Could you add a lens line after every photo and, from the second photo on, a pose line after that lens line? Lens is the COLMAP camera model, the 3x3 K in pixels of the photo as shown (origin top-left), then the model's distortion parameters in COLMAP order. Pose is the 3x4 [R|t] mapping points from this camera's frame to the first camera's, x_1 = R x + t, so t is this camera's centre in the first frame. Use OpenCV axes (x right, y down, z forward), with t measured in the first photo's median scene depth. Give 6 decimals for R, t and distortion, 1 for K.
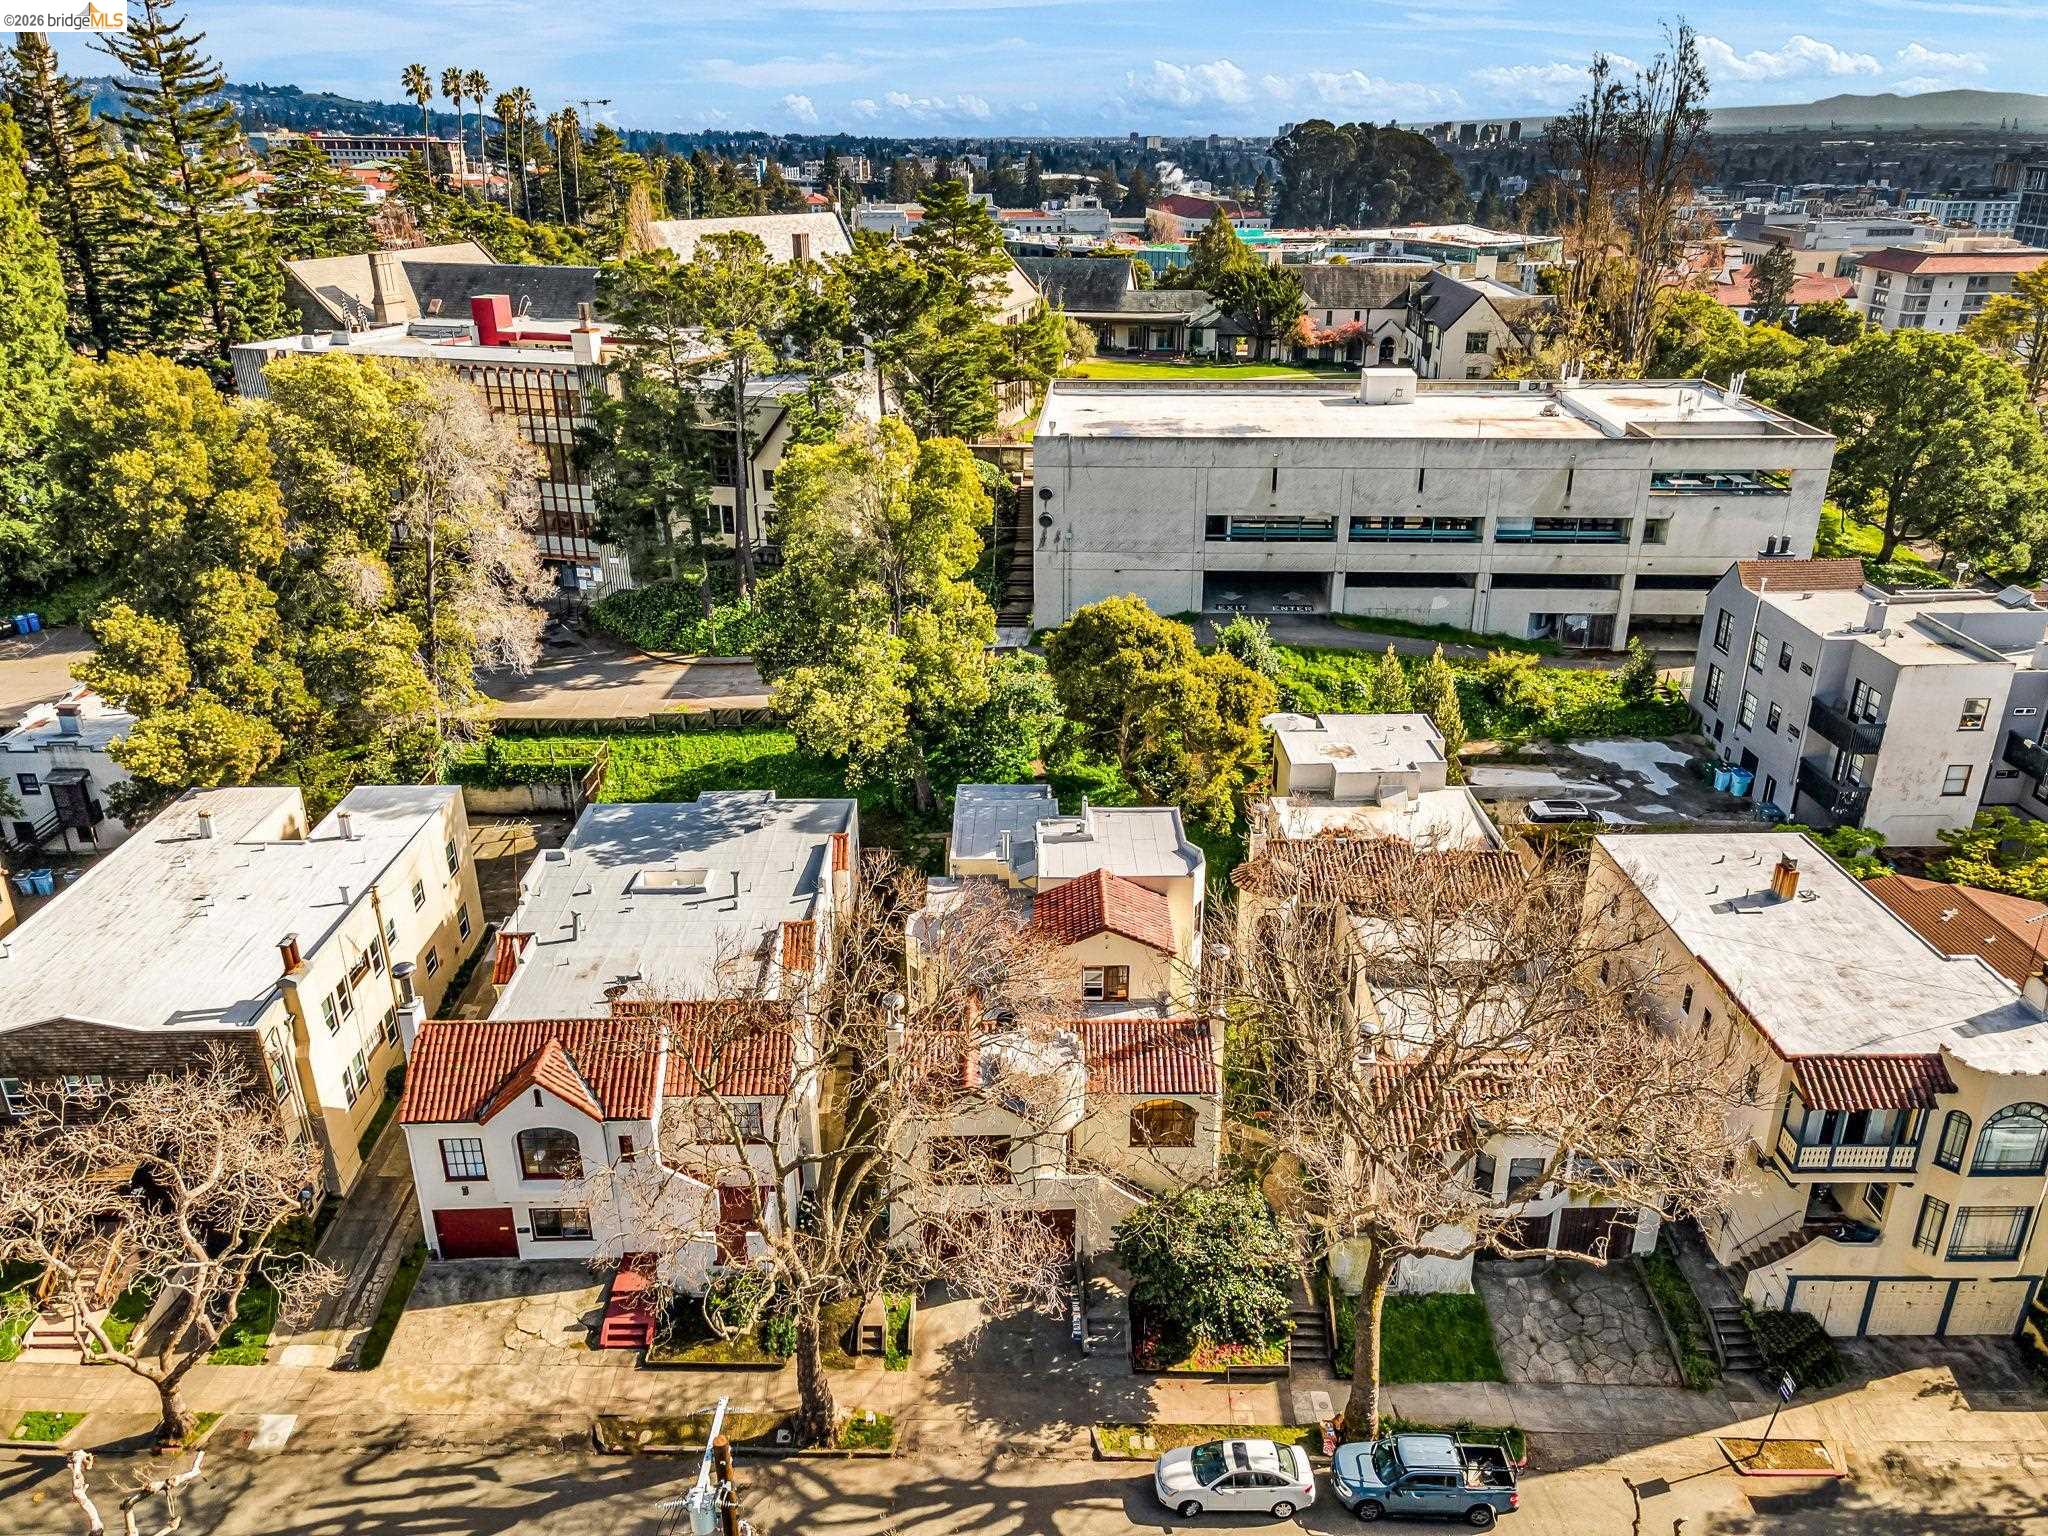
lens RADIAL K [[1496.8, 0, 1039.2], [0, 1496.8, 771.2], [0, 0, 1]] dist [0.031071, 0.034761]
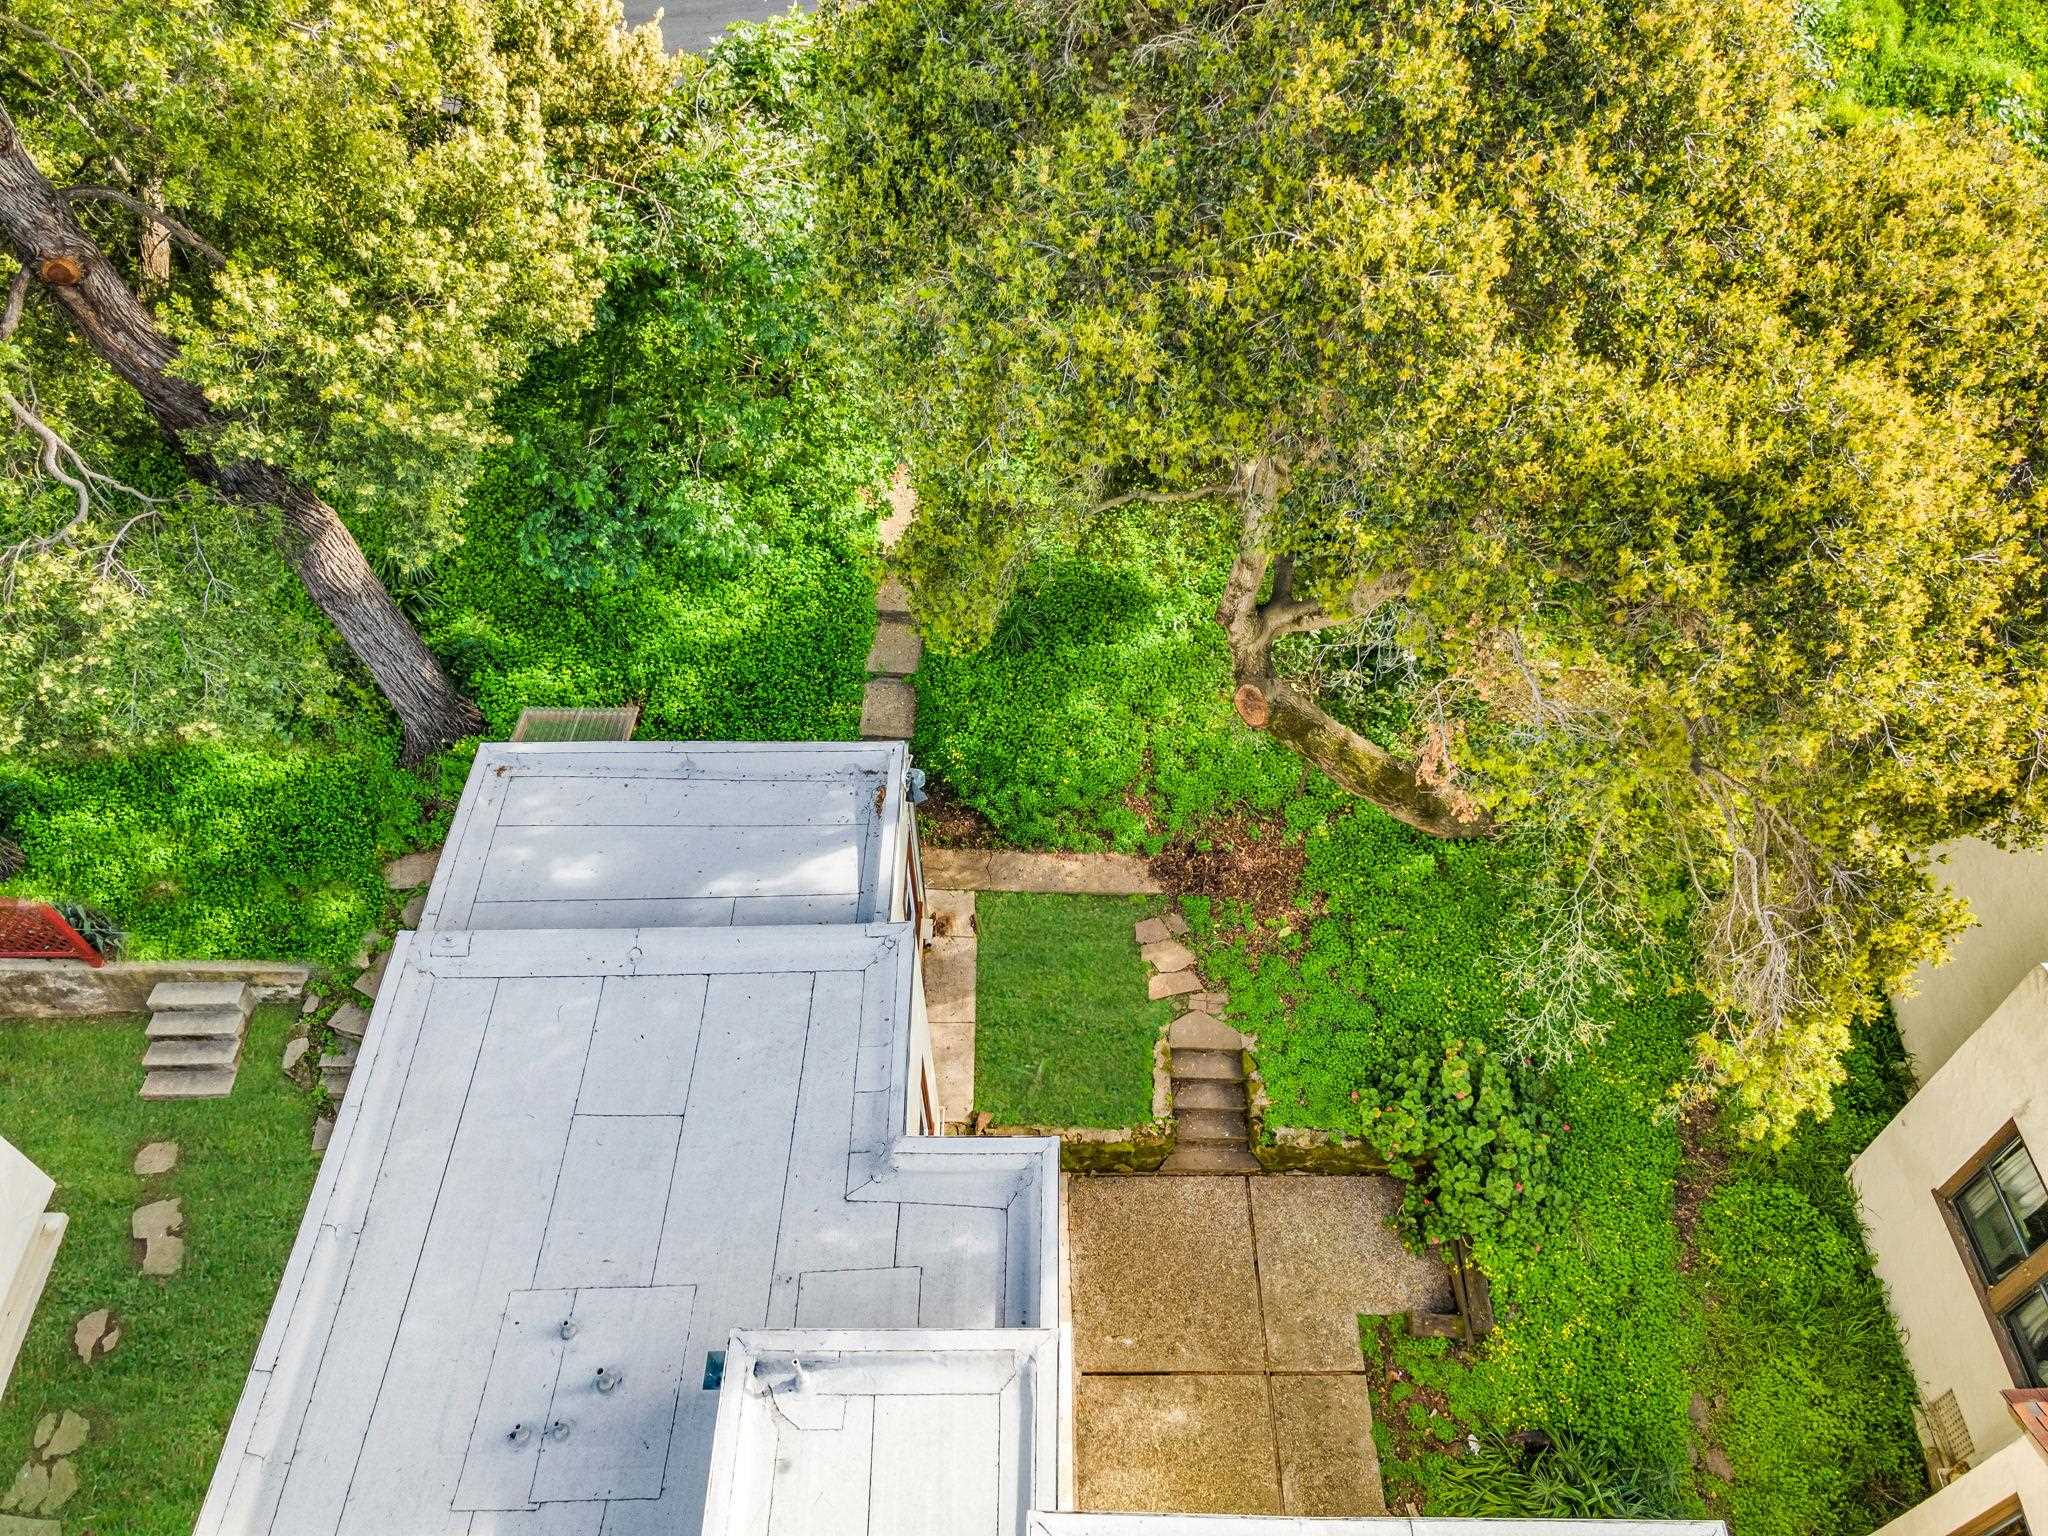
lens RADIAL K [[1496.8, 0, 1039.2], [0, 1496.8, 771.2], [0, 0, 1]] dist [0.031071, 0.034761]
pose [[0.999899, 0.000238, -0.014239, 0.033731], [0.006099, 0.896374, 0.443256, -0.093680], [0.012869, -0.443298, 0.896282, 0.884659]]
